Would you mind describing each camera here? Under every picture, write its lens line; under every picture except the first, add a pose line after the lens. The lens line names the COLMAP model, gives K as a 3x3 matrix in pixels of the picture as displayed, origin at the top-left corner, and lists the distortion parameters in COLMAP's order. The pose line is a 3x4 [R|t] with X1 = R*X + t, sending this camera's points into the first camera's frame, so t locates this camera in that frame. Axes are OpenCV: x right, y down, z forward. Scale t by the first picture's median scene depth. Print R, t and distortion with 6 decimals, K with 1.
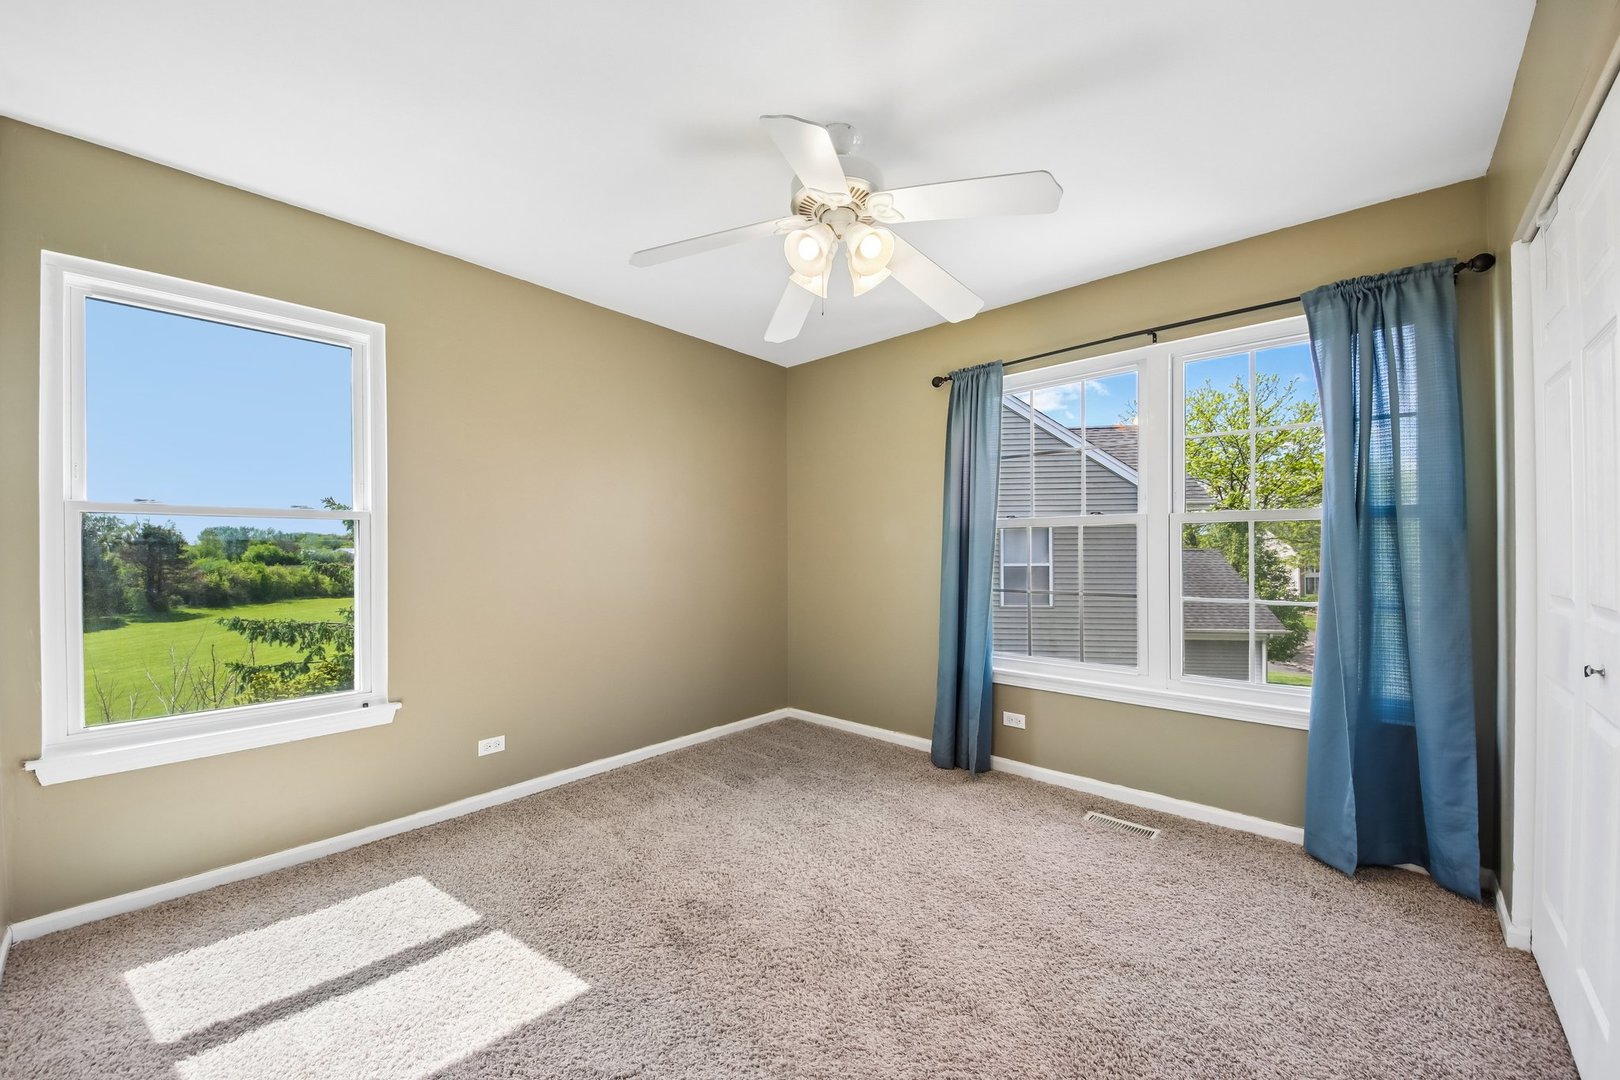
lens RADIAL K [[605.6, 0, 804.7], [0, 605.6, 547.0], [0, 0, 1]] dist [0.024159, -0.019043]
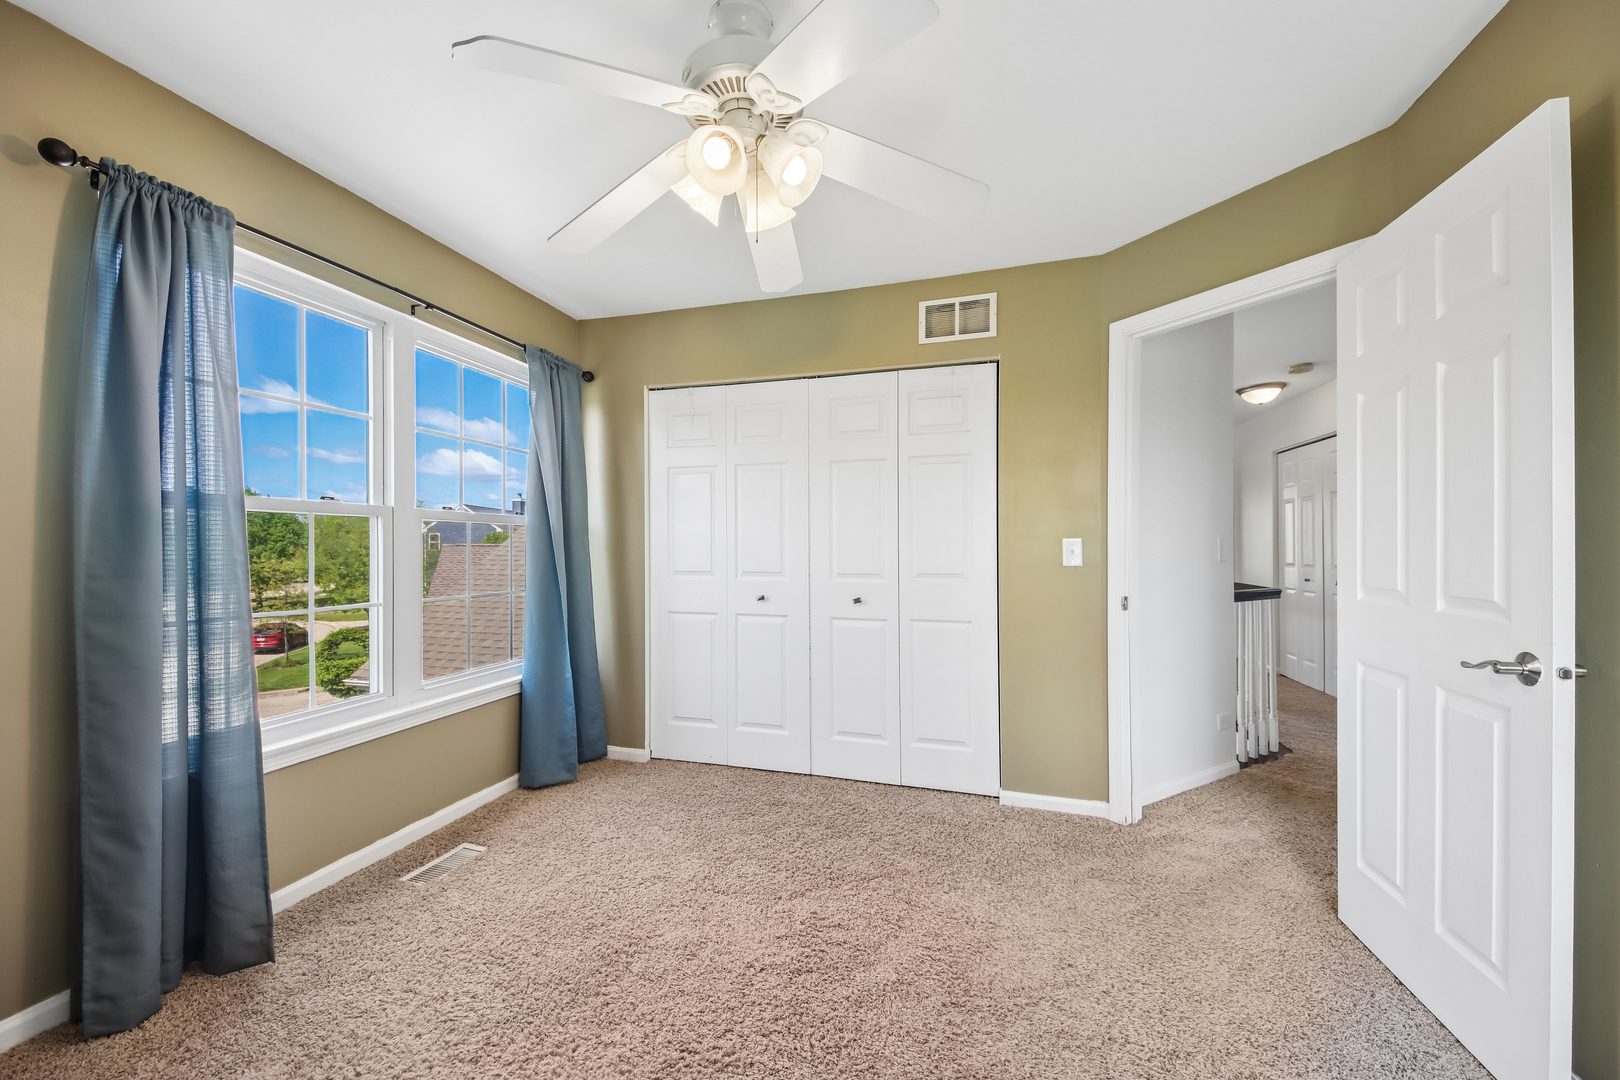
lens RADIAL K [[605.6, 0, 804.7], [0, 605.6, 547.0], [0, 0, 1]] dist [0.024159, -0.019043]
pose [[-0.448123, 0.002219, 0.893969, -0.473808], [-0.002647, 0.999989, -0.003809, 0.003107], [-0.893968, -0.004073, -0.448113, 0.896429]]
